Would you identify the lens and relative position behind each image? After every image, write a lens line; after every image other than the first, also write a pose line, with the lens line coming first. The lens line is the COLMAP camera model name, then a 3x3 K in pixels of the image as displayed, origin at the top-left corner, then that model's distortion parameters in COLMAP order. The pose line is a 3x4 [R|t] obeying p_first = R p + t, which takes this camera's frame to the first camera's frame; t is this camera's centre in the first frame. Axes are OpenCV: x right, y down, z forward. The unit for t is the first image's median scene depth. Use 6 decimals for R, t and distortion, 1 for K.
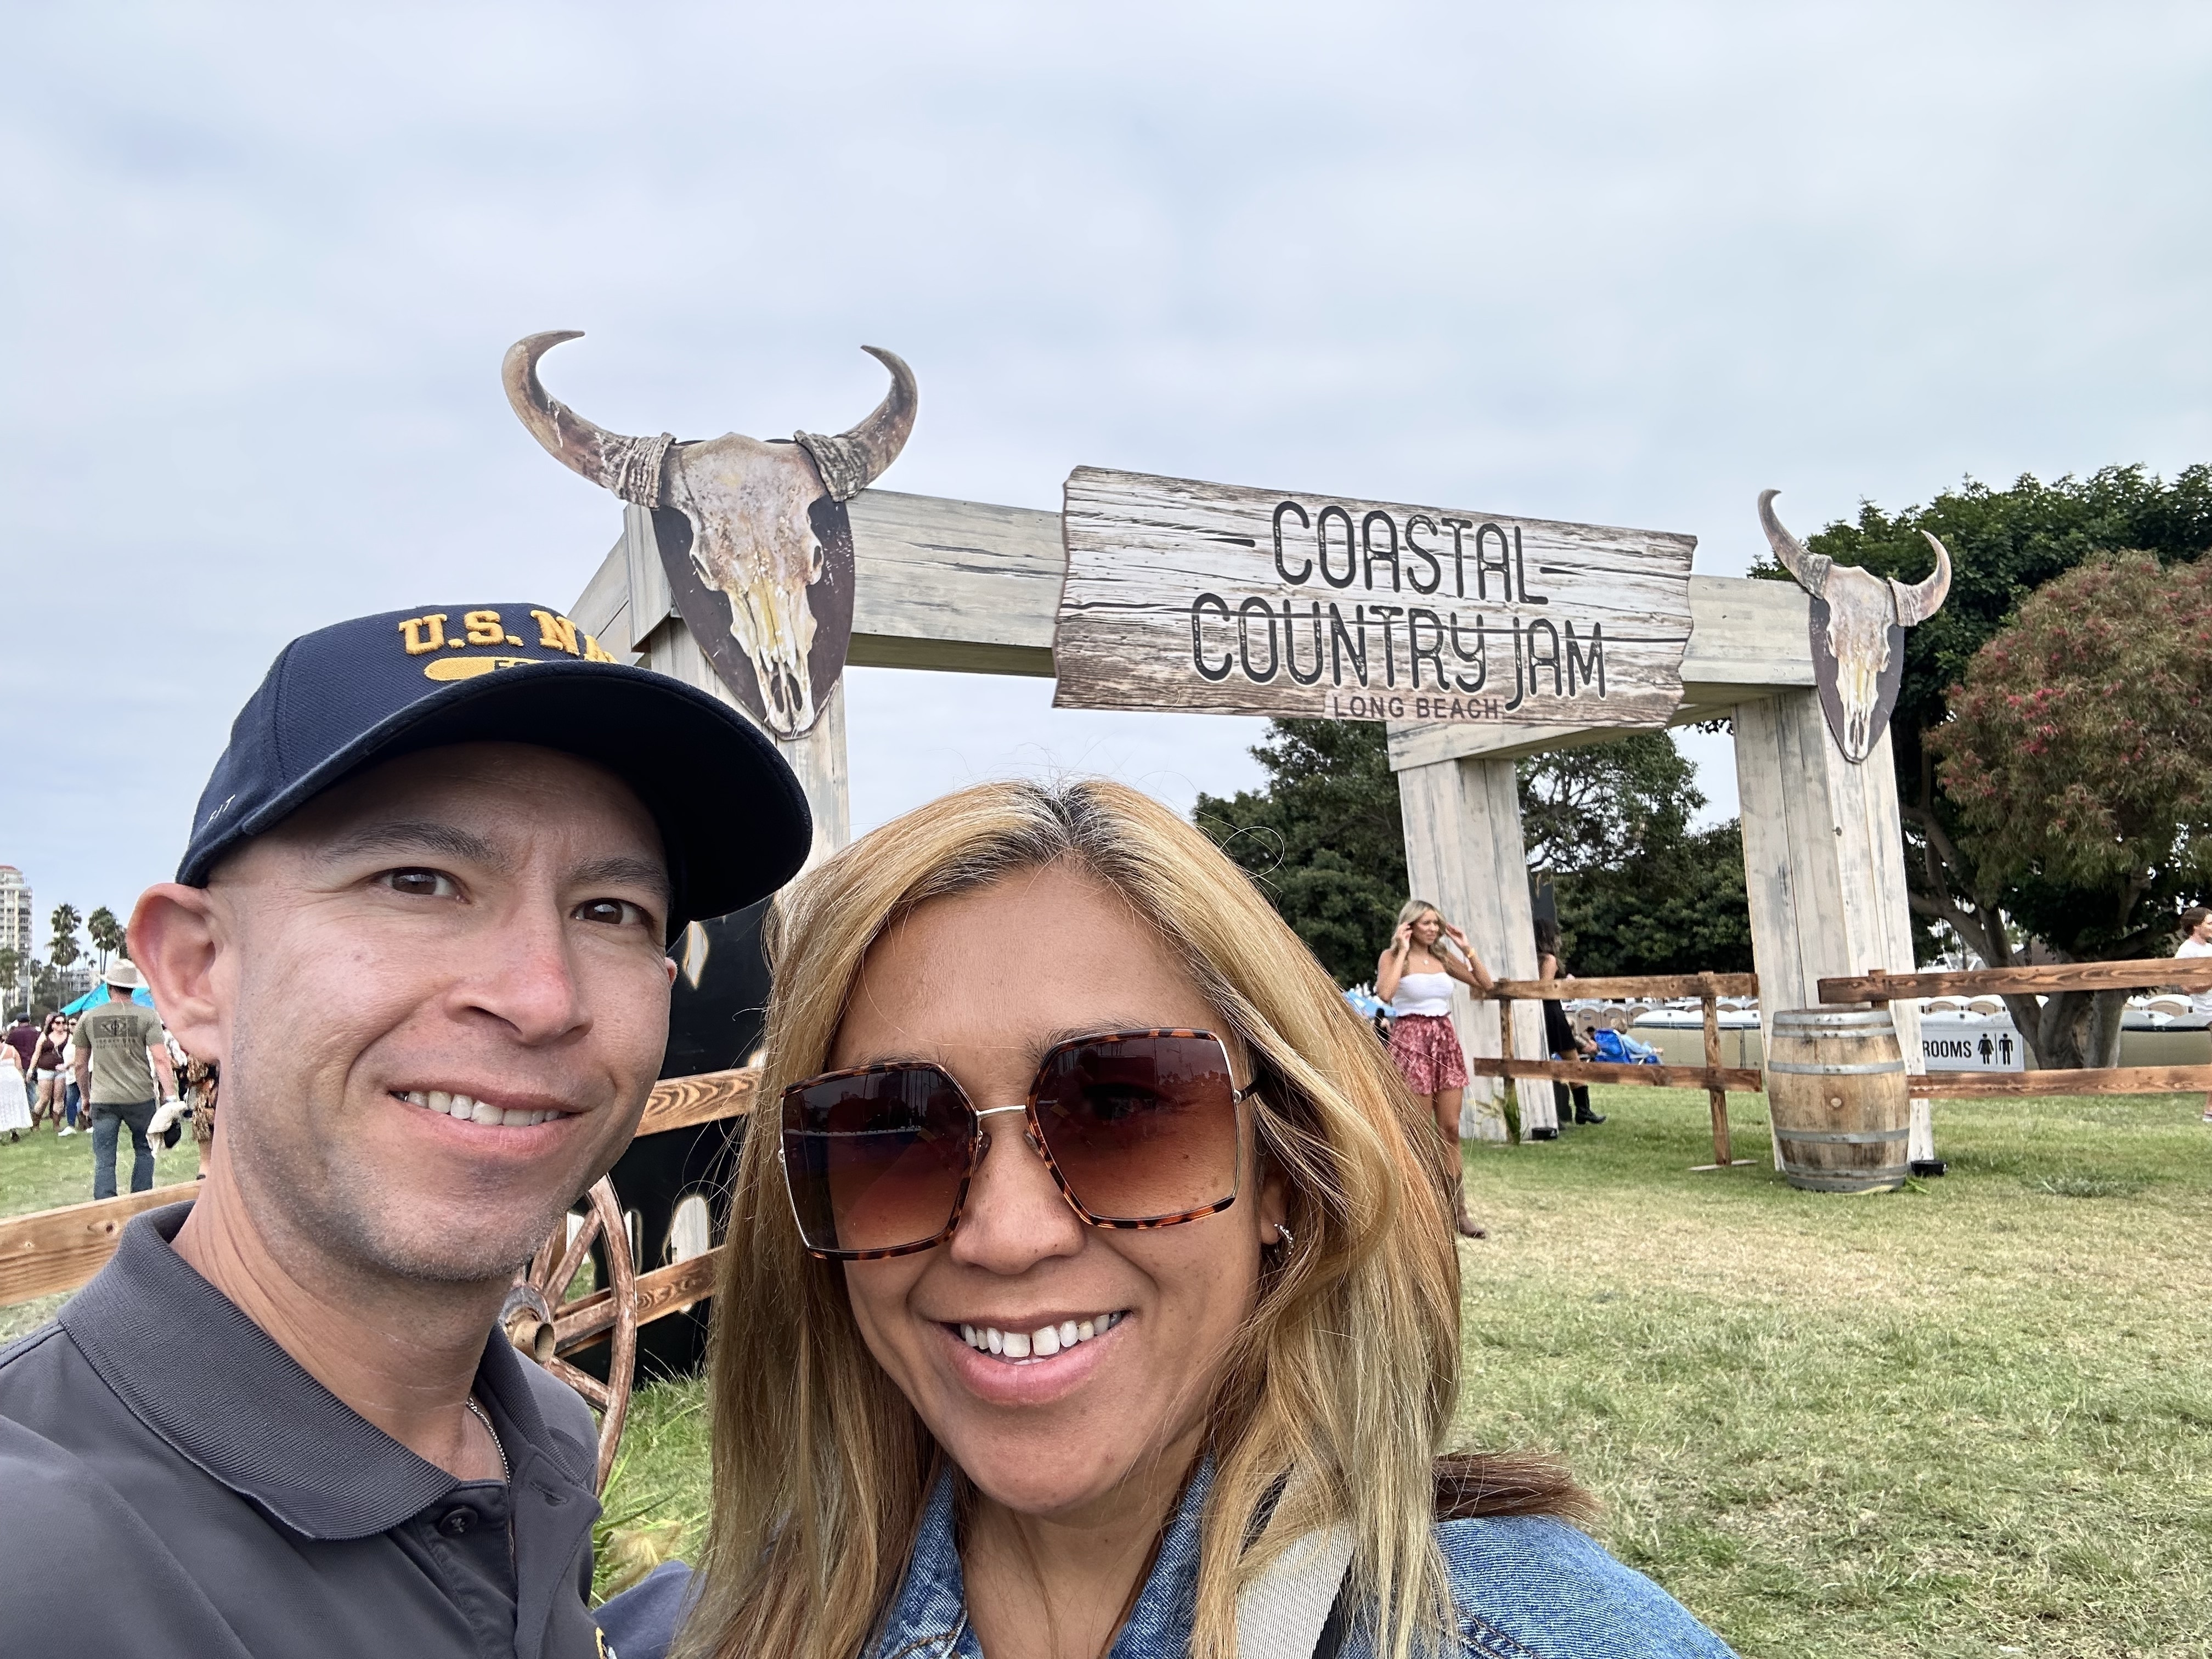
lens RADIAL K [[1528.5, 0, 1096.2], [0, 1528.5, 815.4], [0, 0, 1]] dist [0.177256, -0.309989]
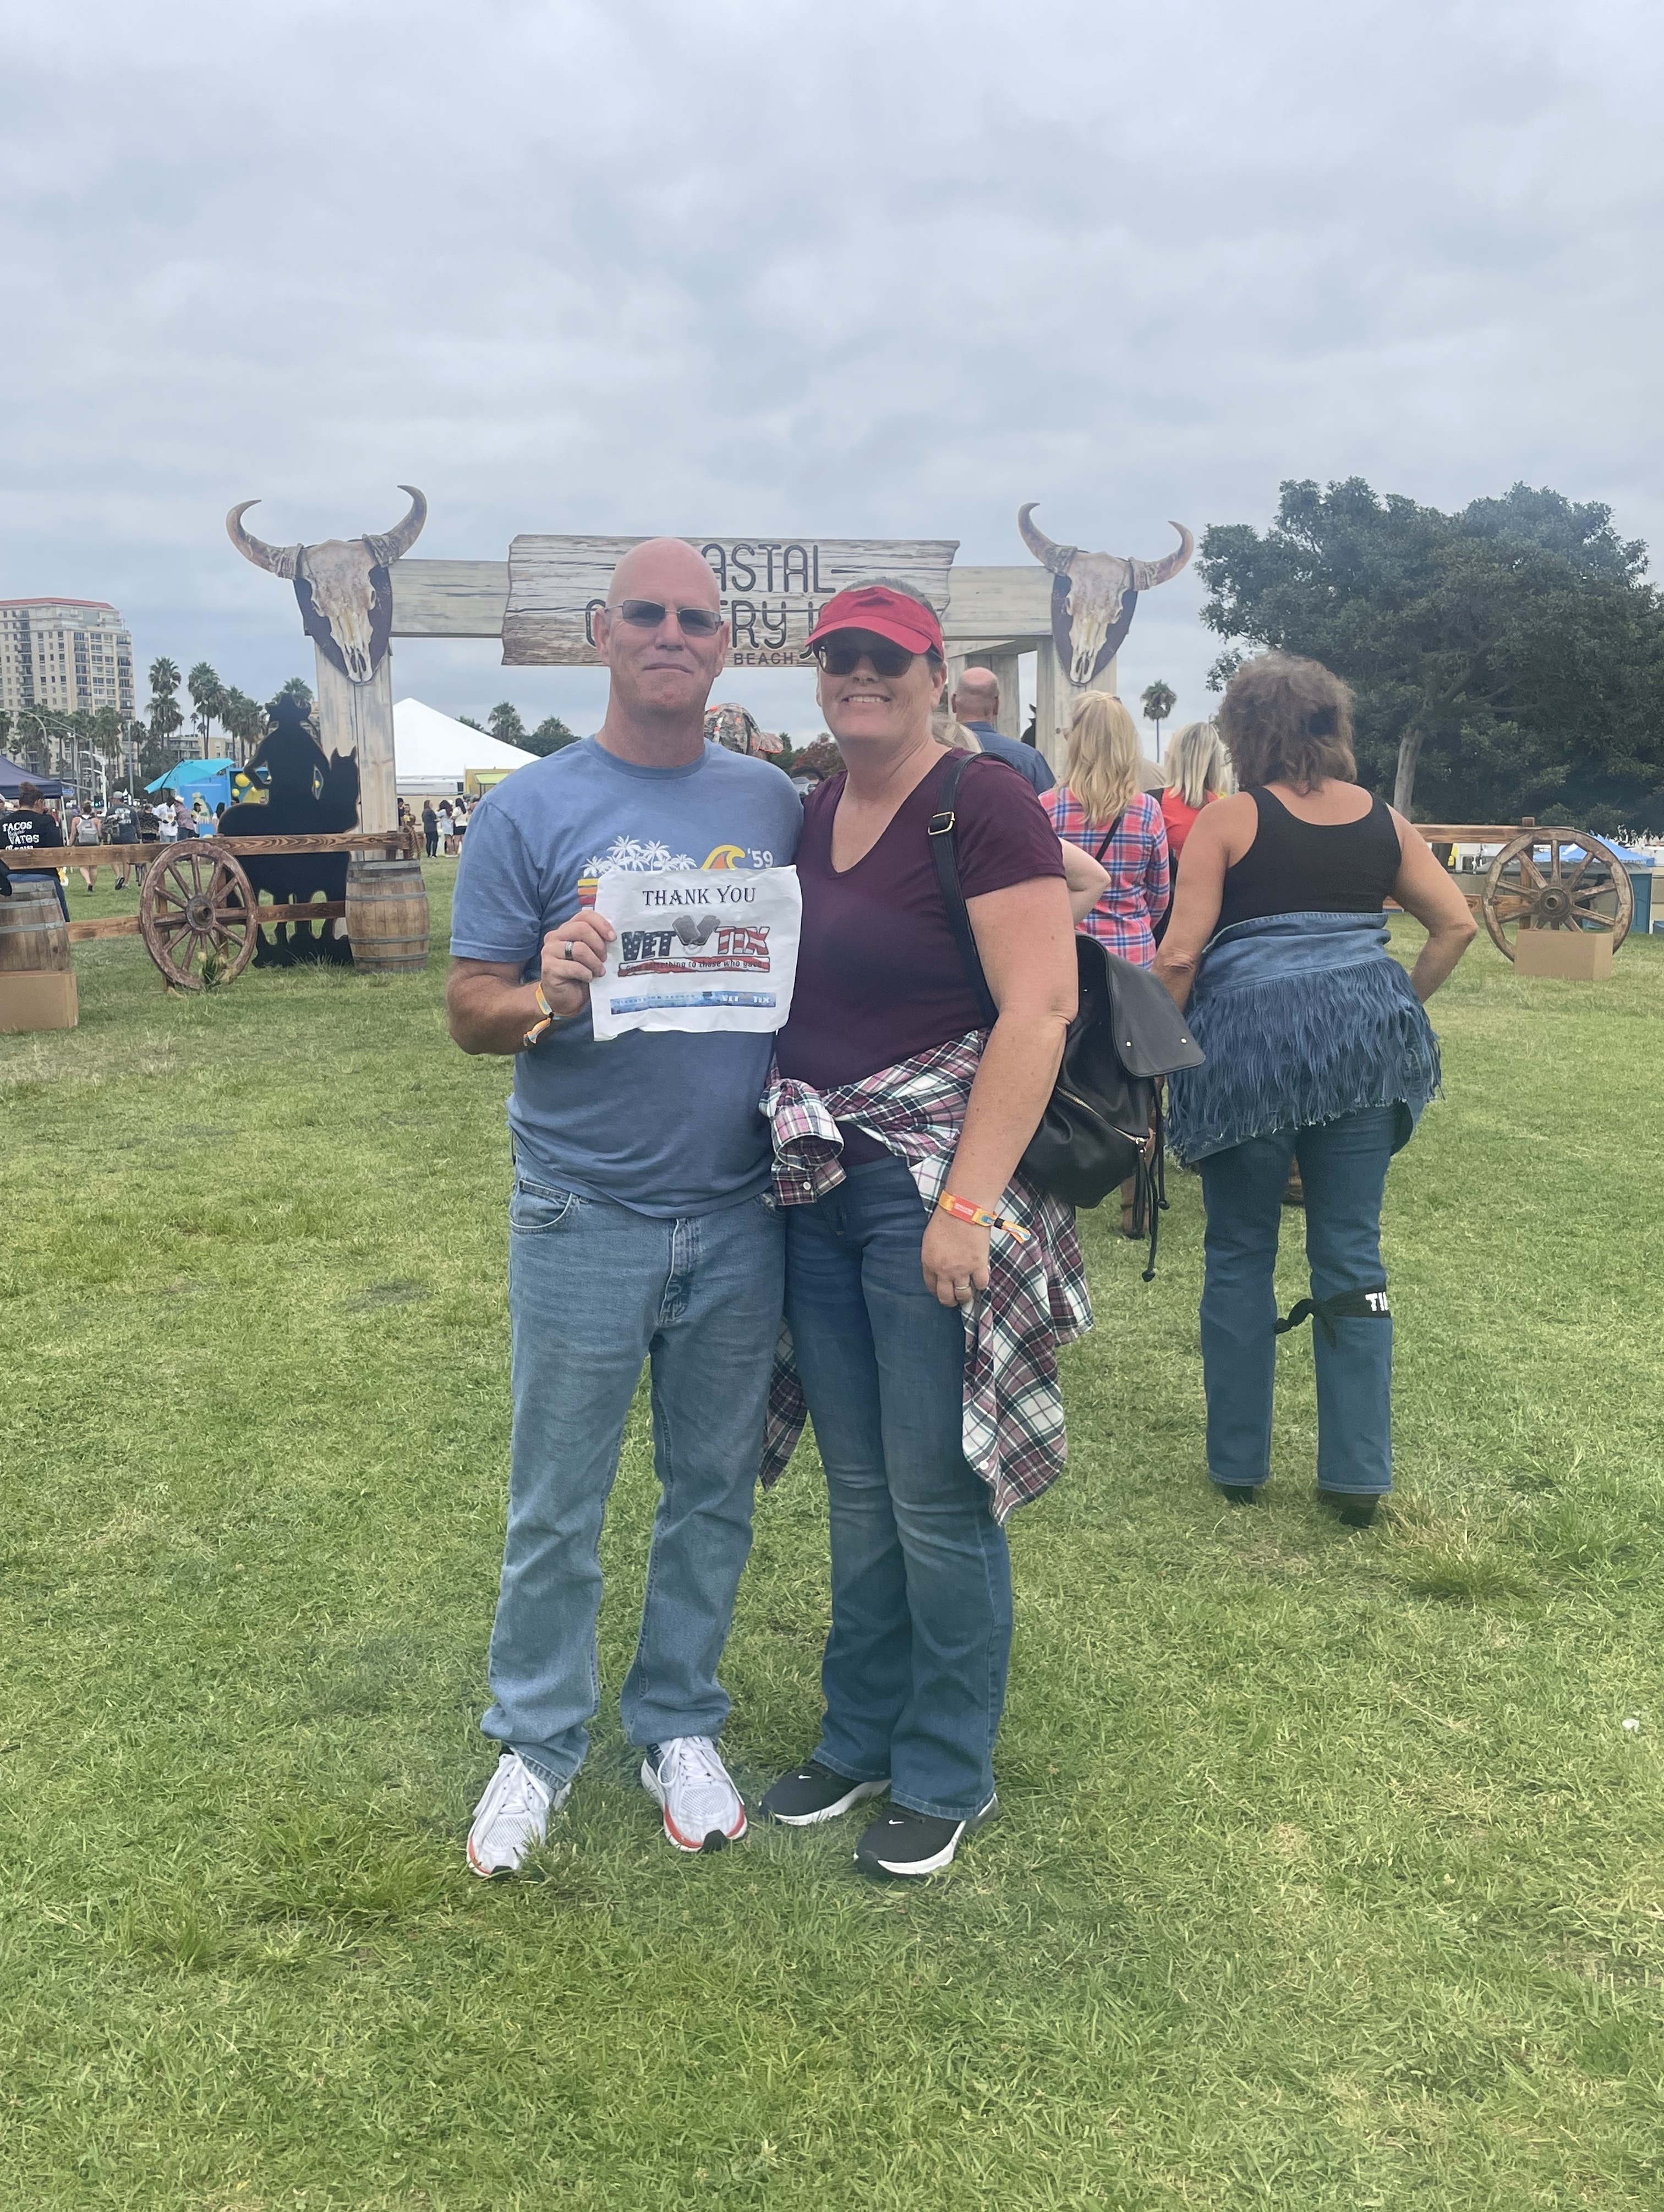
lens RADIAL K [[2149.3, 0, 832.0], [0, 2149.3, 1106.0], [0, 0, 1]] dist [0.085174, -0.010852]
pose [[0.955363, 0.086255, -0.282563, 1.071754], [-0.012766, 0.967590, 0.252203, -0.201351], [0.295159, -0.237338, 0.925501, -1.406590]]
